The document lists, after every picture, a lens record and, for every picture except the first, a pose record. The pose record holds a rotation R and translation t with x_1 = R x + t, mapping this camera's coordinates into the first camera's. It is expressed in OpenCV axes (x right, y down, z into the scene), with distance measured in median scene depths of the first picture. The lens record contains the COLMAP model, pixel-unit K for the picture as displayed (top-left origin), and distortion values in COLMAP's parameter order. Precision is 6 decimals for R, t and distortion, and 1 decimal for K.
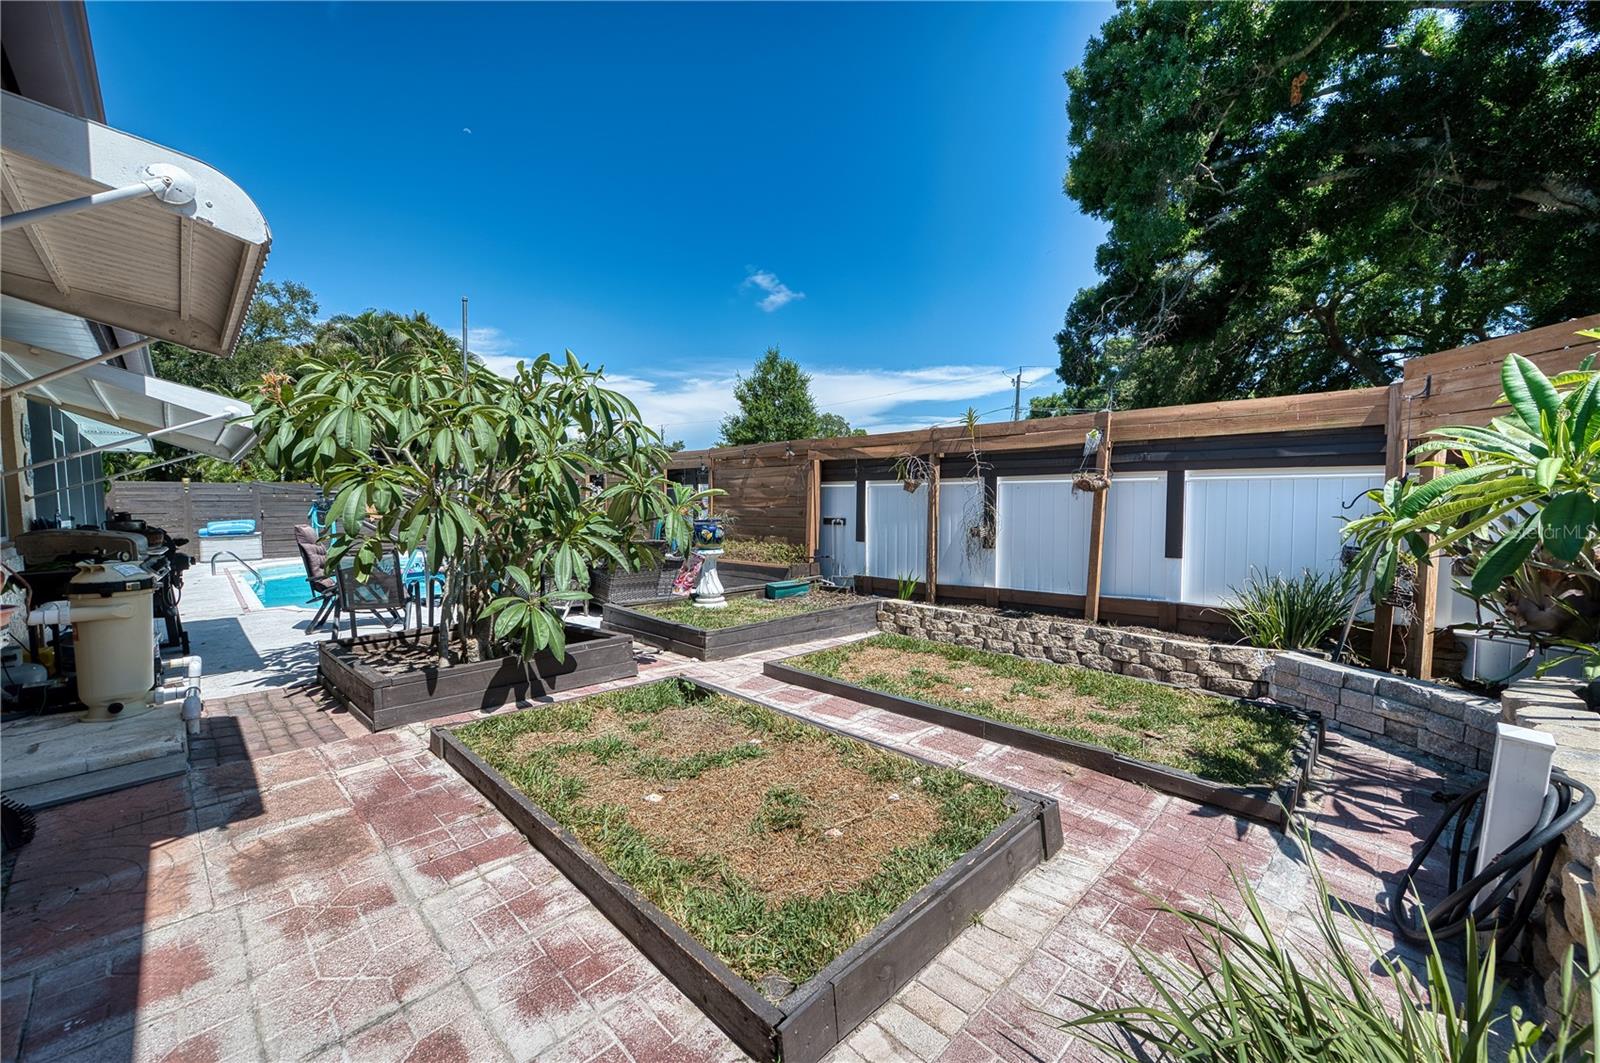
lens RADIAL K [[620.0, 0, 786.5], [0, 620.0, 535.1], [0, 0, 1]] dist [-0.001135, 0.000269]
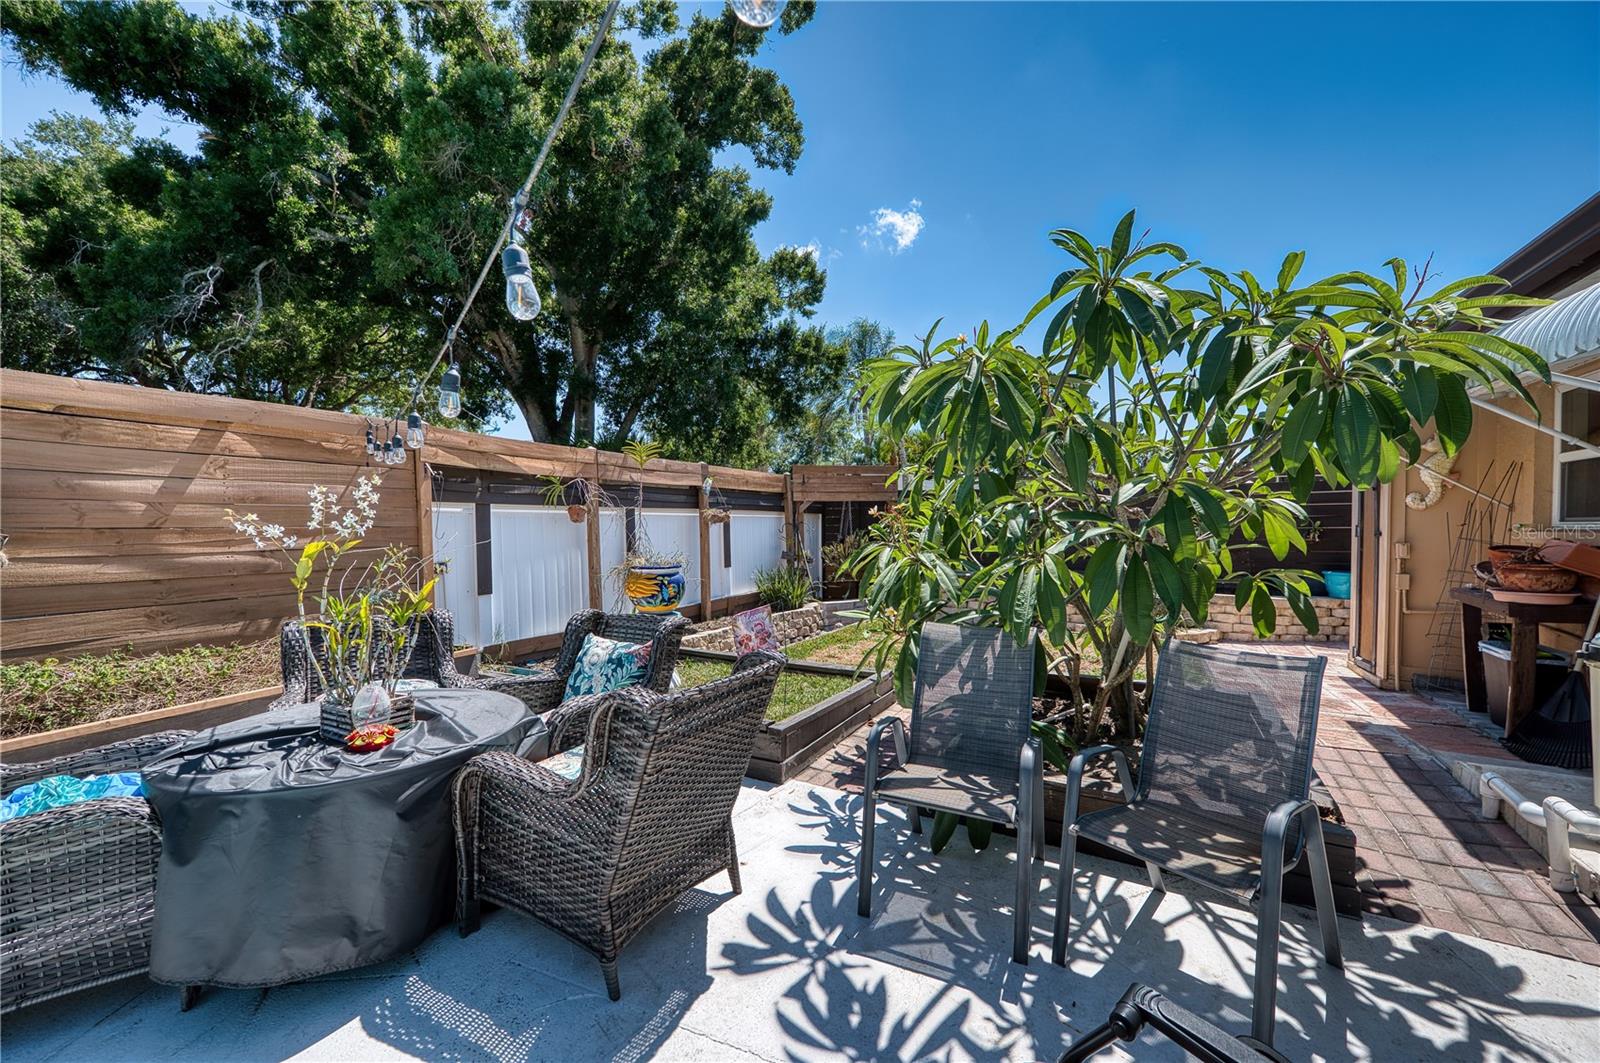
lens RADIAL K [[620.0, 0, 797.3], [0, 620.0, 533.4], [0, 0, 1]] dist [-0.001135, 0.000269]
pose [[-0.276473, -0.007808, 0.960990, -0.693883], [0.065095, 0.997518, 0.026832, -0.057064], [-0.958815, 0.069974, -0.275279, 0.965085]]
